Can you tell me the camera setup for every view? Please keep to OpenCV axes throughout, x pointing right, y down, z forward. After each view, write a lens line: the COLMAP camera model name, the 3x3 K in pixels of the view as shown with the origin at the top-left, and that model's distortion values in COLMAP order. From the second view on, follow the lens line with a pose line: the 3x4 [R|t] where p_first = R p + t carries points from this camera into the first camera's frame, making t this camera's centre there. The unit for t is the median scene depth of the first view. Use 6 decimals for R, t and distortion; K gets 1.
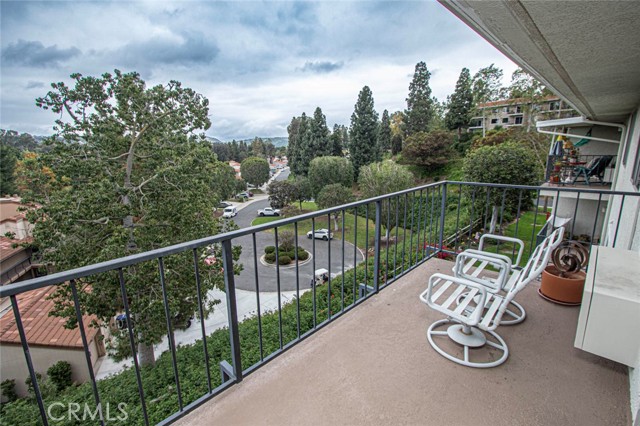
lens RADIAL K [[297.4, 0, 322.6], [0, 297.4, 212.3], [0, 0, 1]] dist [-0.008454, 0.000140]
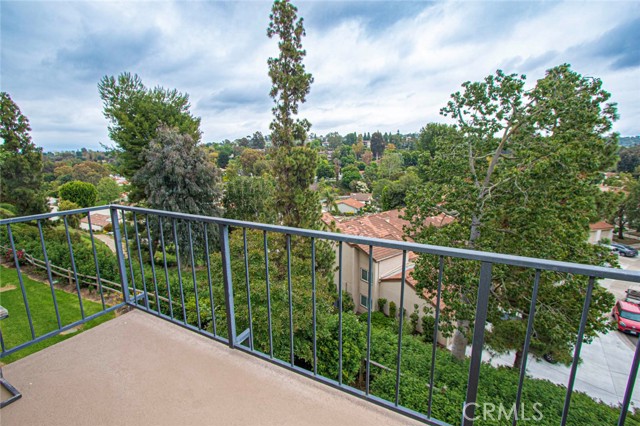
lens RADIAL K [[297.4, 0, 322.6], [0, 297.4, 212.3], [0, 0, 1]] dist [-0.008454, 0.000140]
pose [[0.268336, 0.206591, -0.940912, 0.185130], [-0.205723, 0.966491, 0.153537, -0.046178], [0.941102, 0.152368, 0.301845, 0.206708]]
